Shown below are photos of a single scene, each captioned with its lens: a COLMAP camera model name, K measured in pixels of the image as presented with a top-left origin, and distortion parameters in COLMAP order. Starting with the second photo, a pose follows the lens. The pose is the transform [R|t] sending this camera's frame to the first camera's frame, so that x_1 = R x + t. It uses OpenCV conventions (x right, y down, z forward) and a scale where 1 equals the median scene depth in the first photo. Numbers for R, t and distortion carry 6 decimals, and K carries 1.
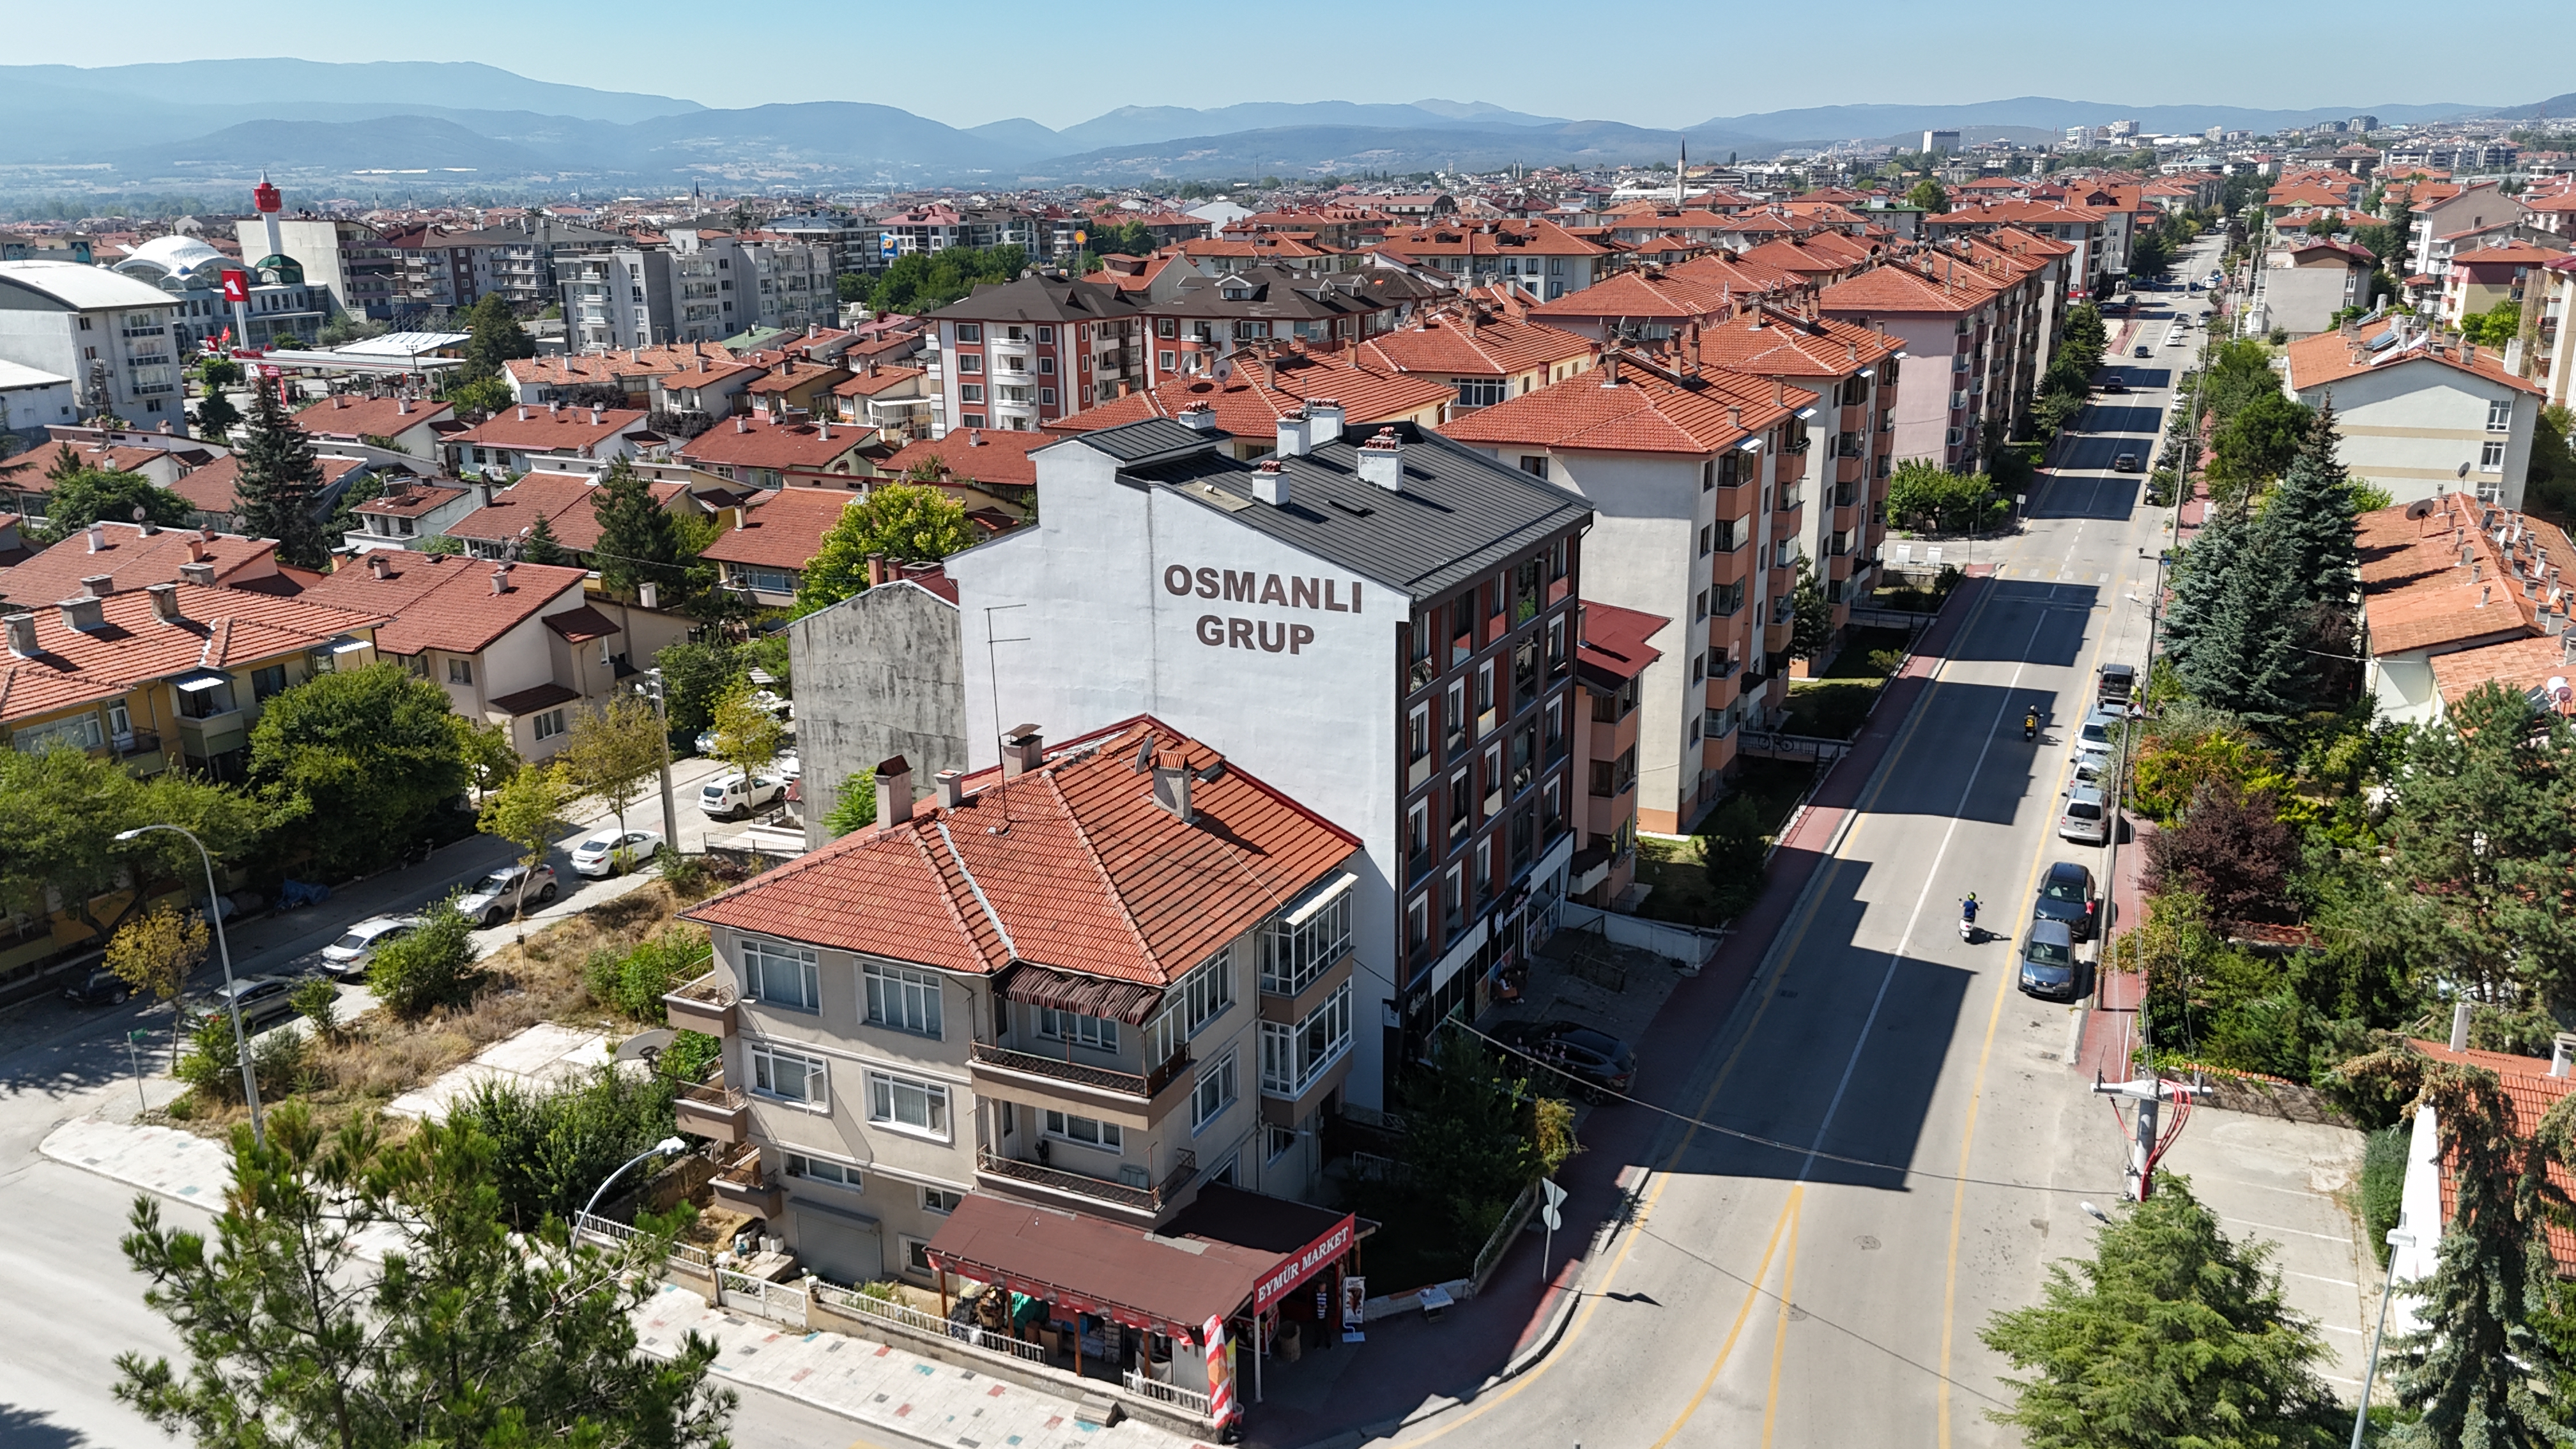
lens RADIAL K [[1905.4, 0, 1294.3], [0, 1905.4, 715.8], [0, 0, 1]] dist [0.064258, -0.061122]
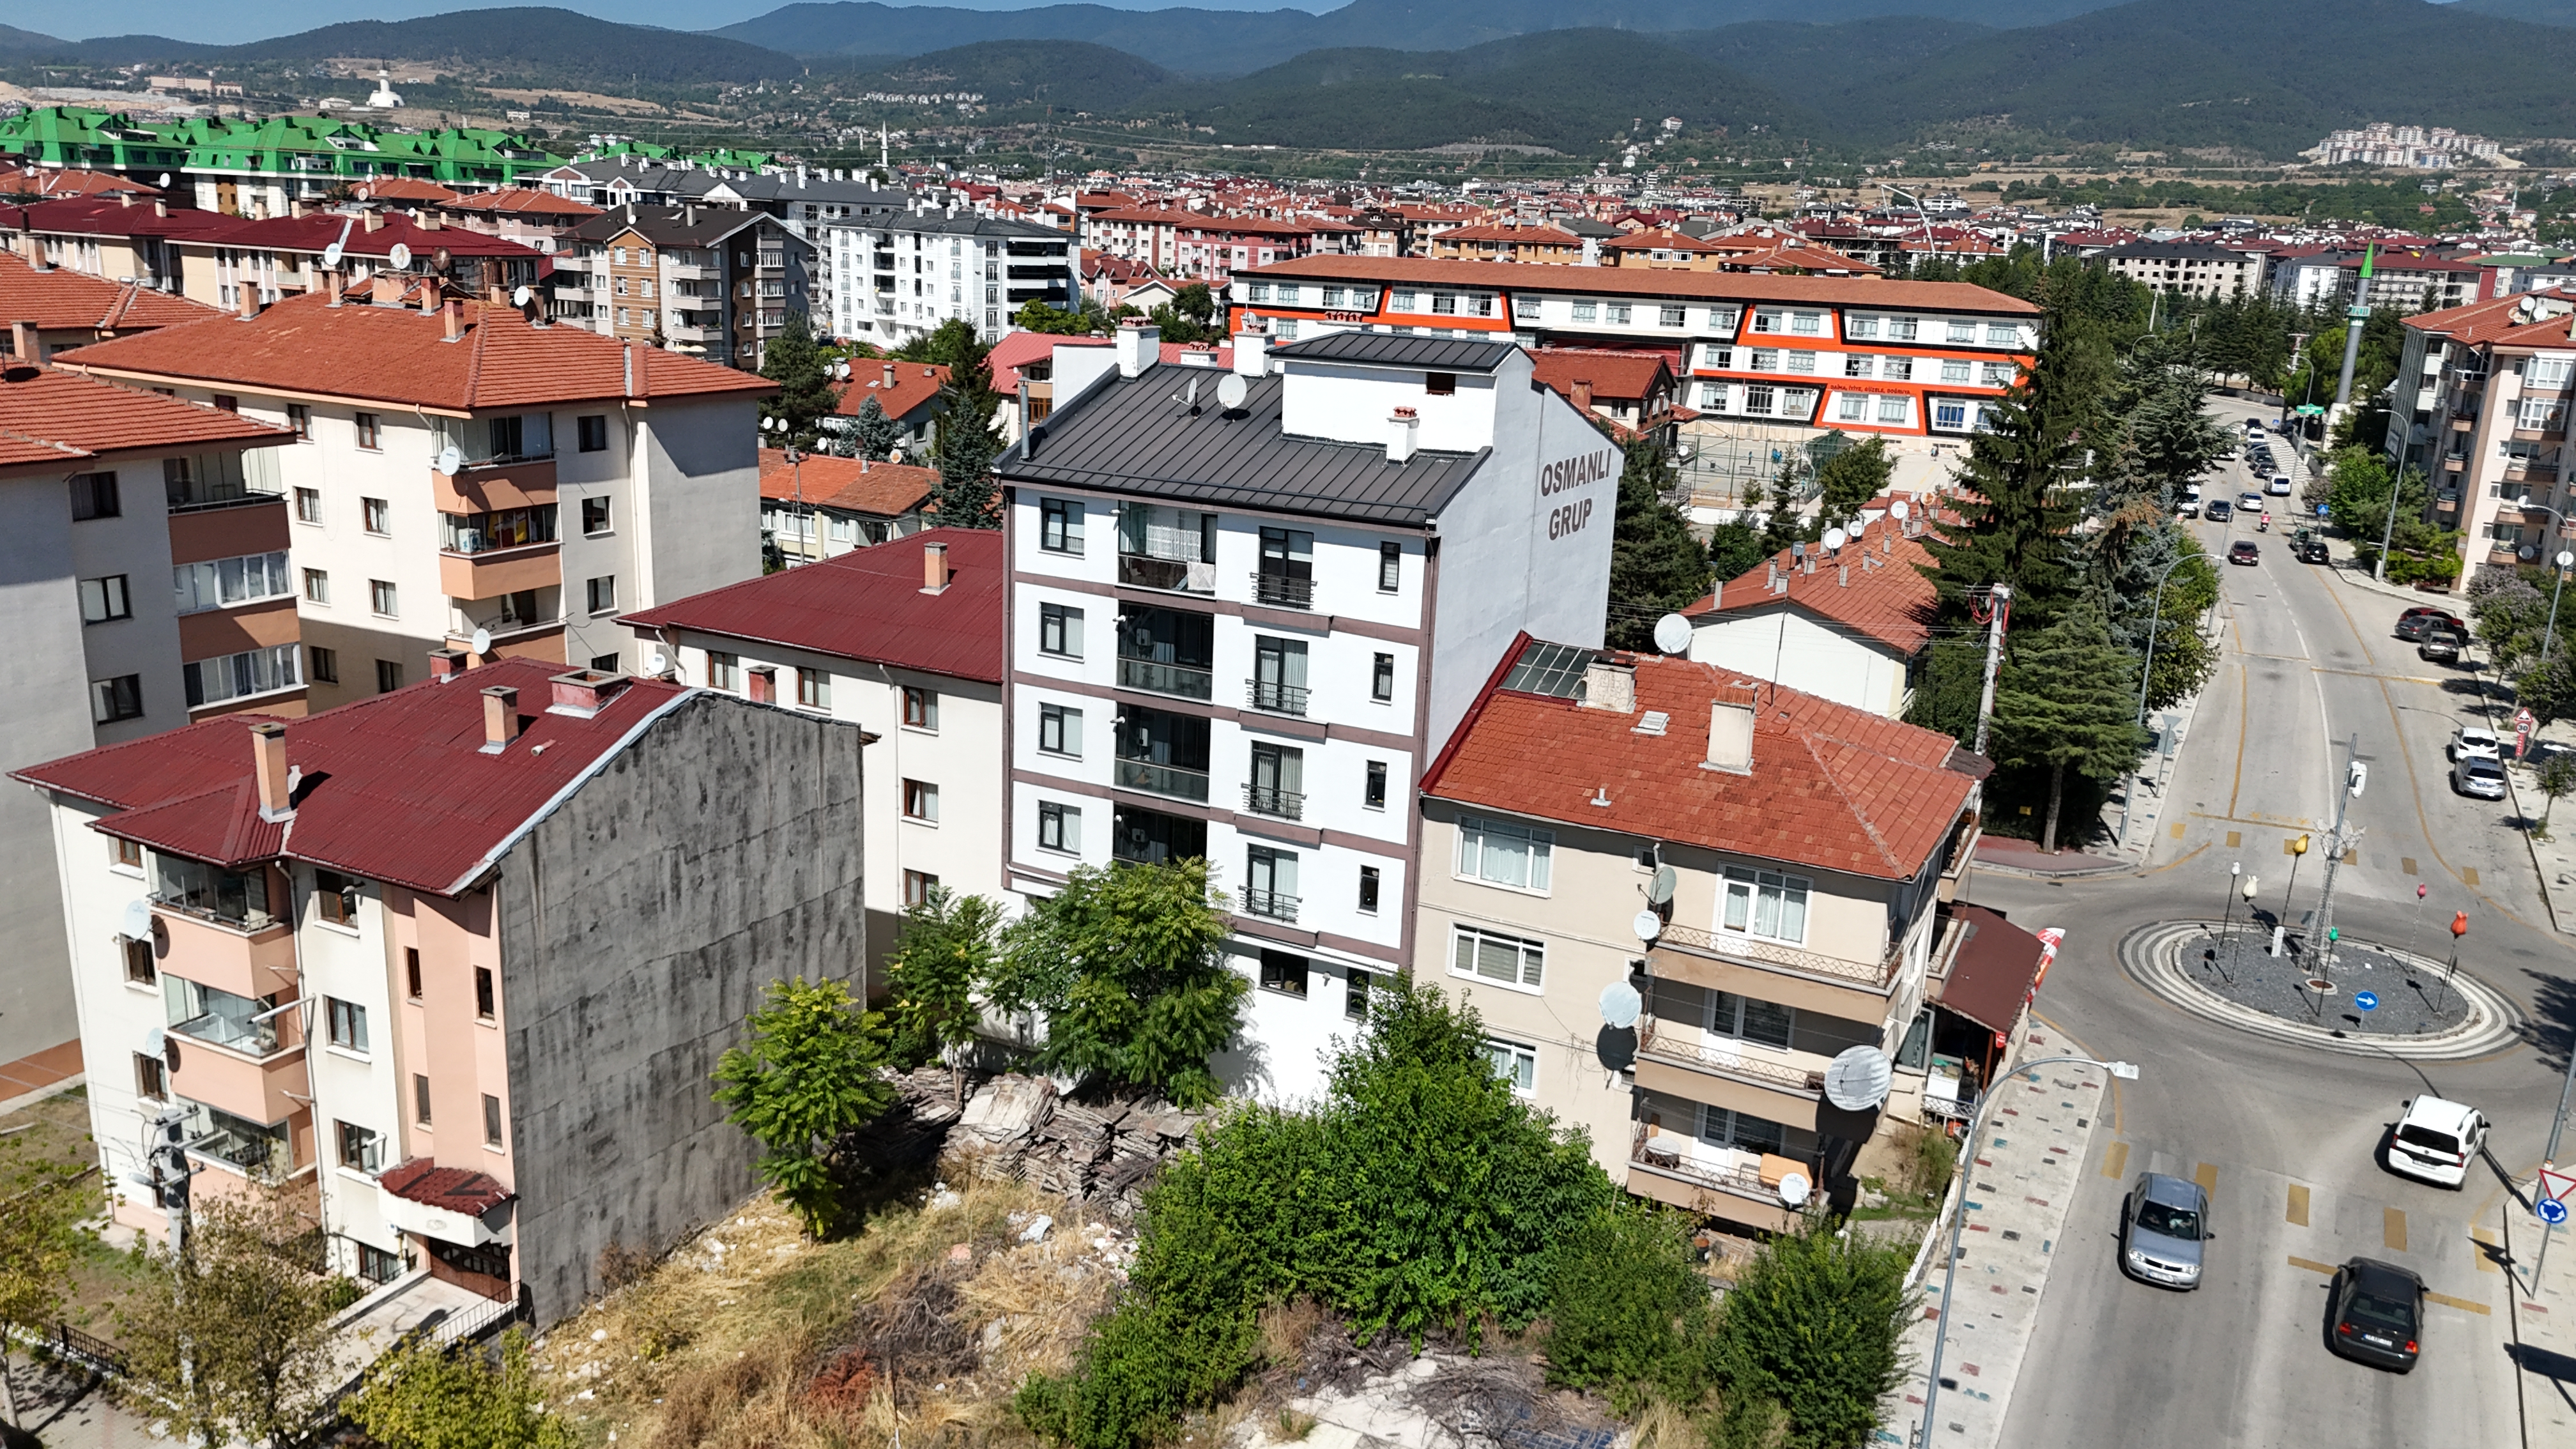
lens RADIAL K [[1905.4, 0, 1291.6], [0, 1905.4, 724.3], [0, 0, 1]] dist [0.064258, -0.061122]
pose [[0.026267, -0.247604, 0.968505, -0.763003], [0.229830, 0.944382, 0.235203, -0.155556], [-0.972876, 0.216414, 0.081713, 0.778259]]
